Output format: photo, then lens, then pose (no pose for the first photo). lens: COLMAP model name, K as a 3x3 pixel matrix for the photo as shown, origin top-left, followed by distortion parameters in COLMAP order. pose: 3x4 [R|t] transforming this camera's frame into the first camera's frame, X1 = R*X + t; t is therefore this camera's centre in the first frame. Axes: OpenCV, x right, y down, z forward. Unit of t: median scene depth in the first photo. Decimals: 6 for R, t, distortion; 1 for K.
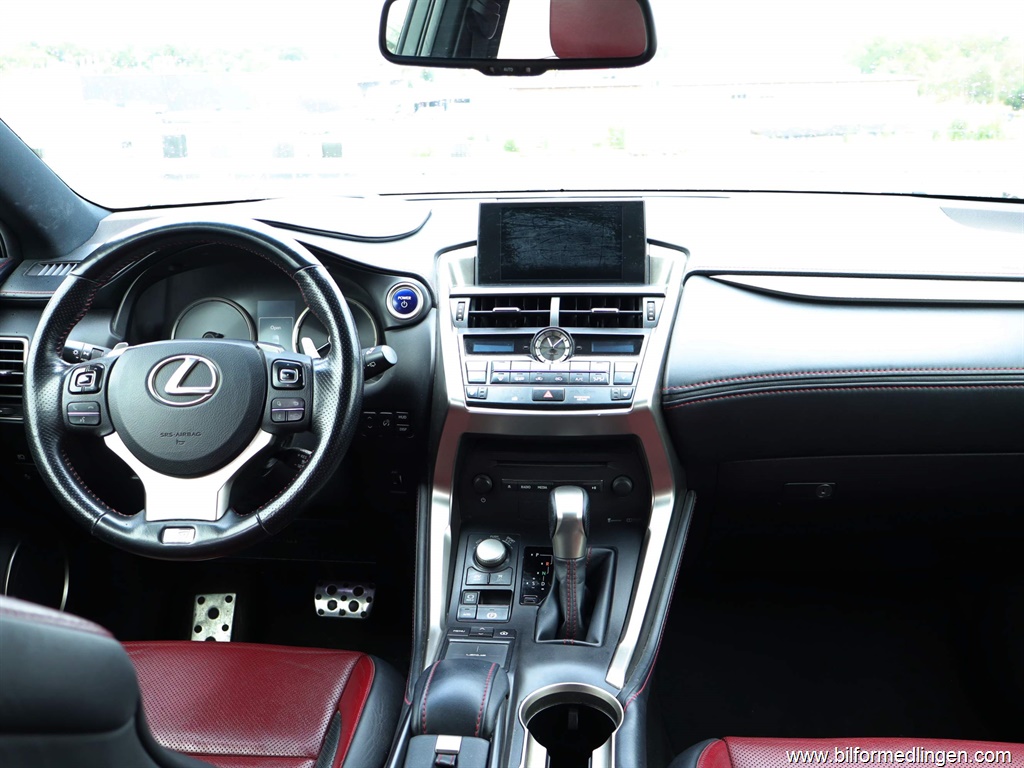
lens RADIAL K [[1047.0, 0, 512.0], [0, 1047.0, 384.0], [0, 0, 1]] dist [-0.014326, -0.005453]
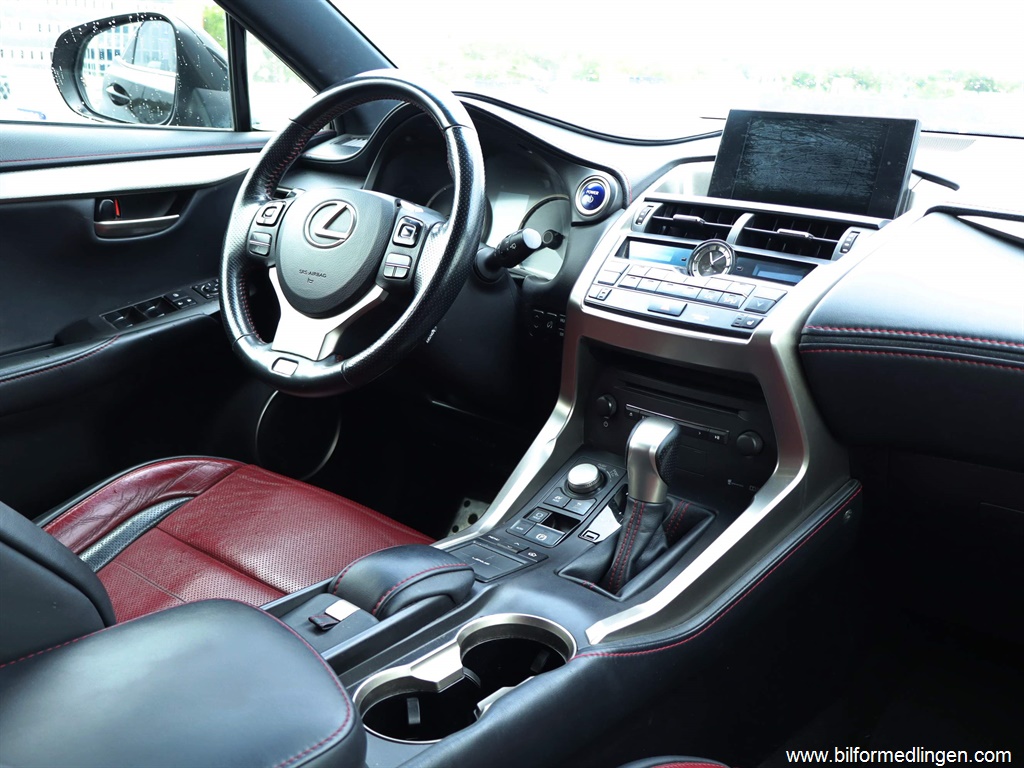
lens RADIAL K [[1054.8, 0, 512.0], [0, 1054.8, 384.0], [0, 0, 1]] dist [0.004859, 0.001720]
pose [[0.824634, 0.213898, -0.523667, 0.371928], [-0.225345, 0.973342, 0.042716, 0.059125], [0.518844, 0.082781, 0.850852, 0.205053]]
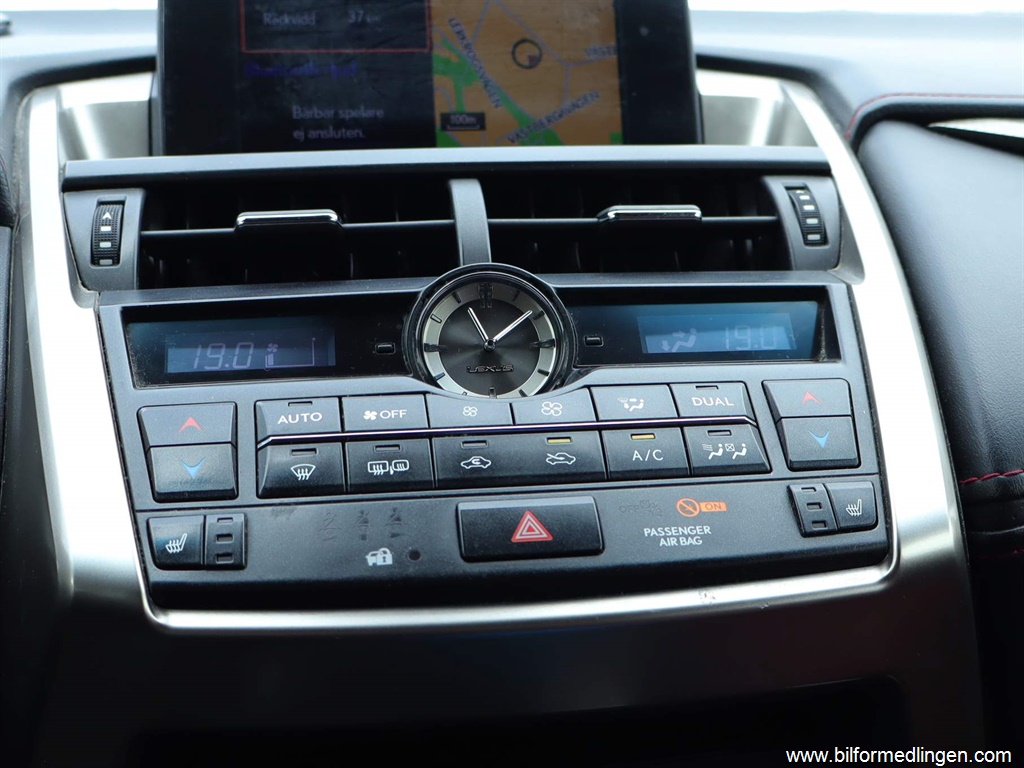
lens RADIAL K [[1401.2, 0, 512.0], [0, 1401.2, 384.0], [0, 0, 1]] dist [-0.000032, -0.000704]
pose [[0.971851, -0.035008, 0.232980, -0.035479], [0.058707, 0.993690, -0.095573, 0.007316], [-0.228164, 0.106560, 0.967774, 0.674496]]
